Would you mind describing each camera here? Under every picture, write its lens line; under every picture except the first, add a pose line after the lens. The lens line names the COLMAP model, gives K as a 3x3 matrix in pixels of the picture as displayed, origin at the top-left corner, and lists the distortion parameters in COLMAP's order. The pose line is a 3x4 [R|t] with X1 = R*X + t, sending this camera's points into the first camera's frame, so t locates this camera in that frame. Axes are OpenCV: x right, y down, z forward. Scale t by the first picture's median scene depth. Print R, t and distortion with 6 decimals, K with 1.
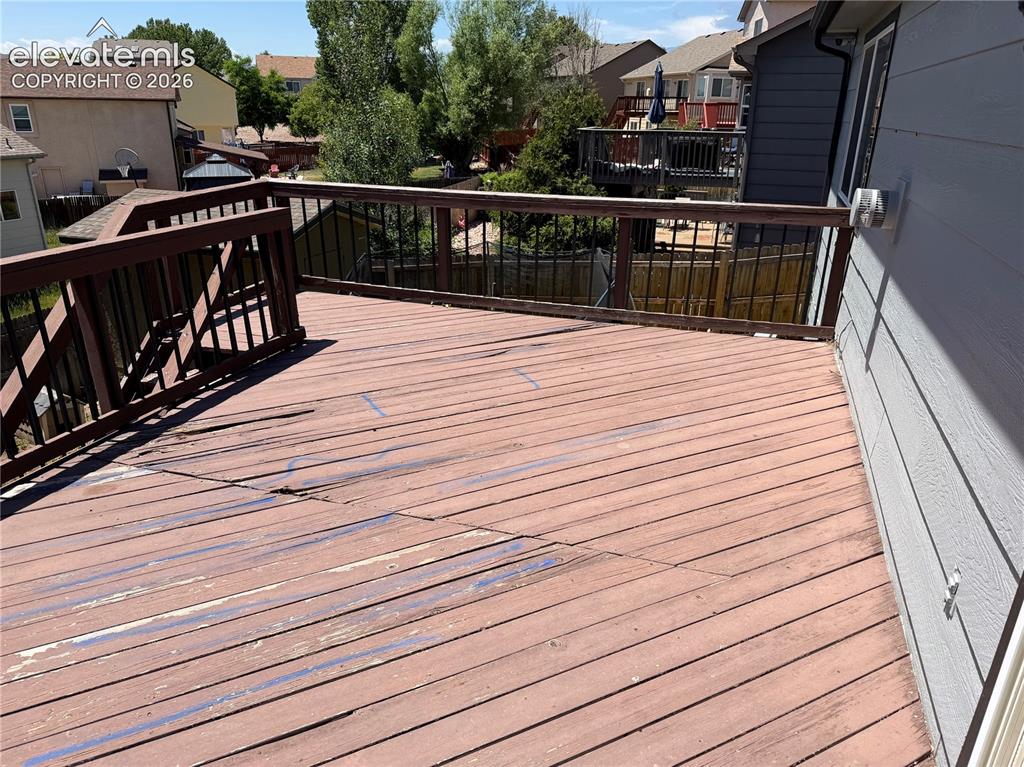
lens RADIAL K [[724.4, 0, 528.0], [0, 724.4, 386.4], [0, 0, 1]] dist [0.084121, -0.147707]
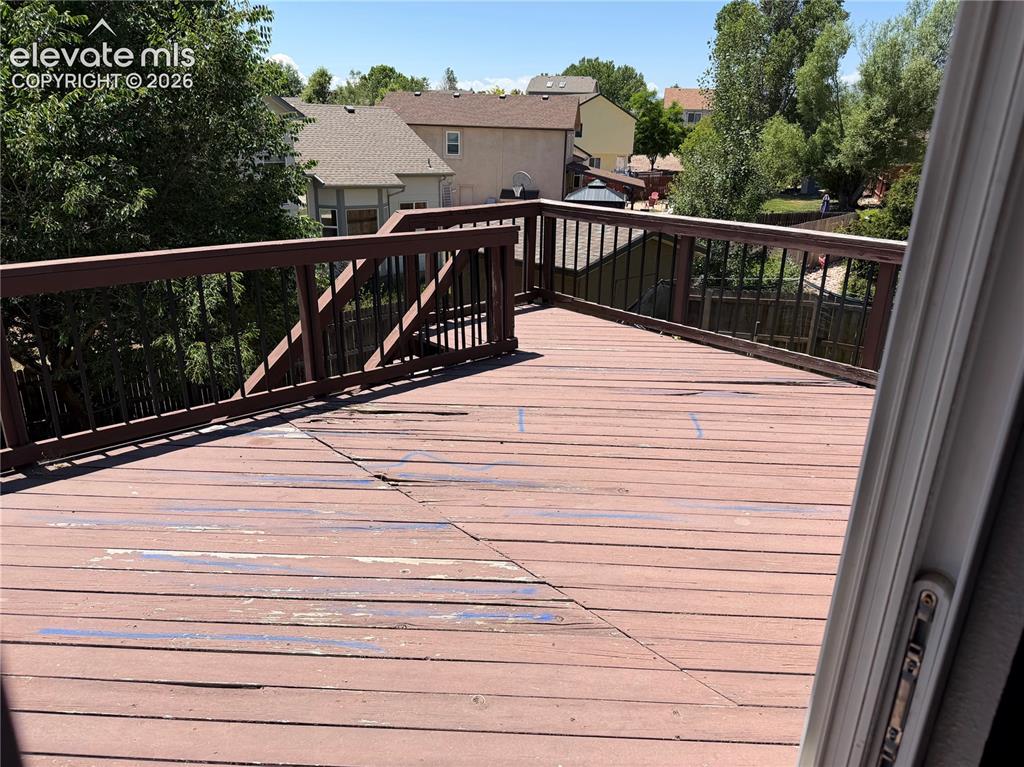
lens RADIAL K [[724.4, 0, 528.0], [0, 724.4, 386.4], [0, 0, 1]] dist [0.084121, -0.147707]
pose [[0.868324, 0.168885, -0.466360, 0.203874], [-0.186577, 0.982405, 0.008373, -0.023767], [0.459568, 0.079741, 0.884556, 0.085096]]
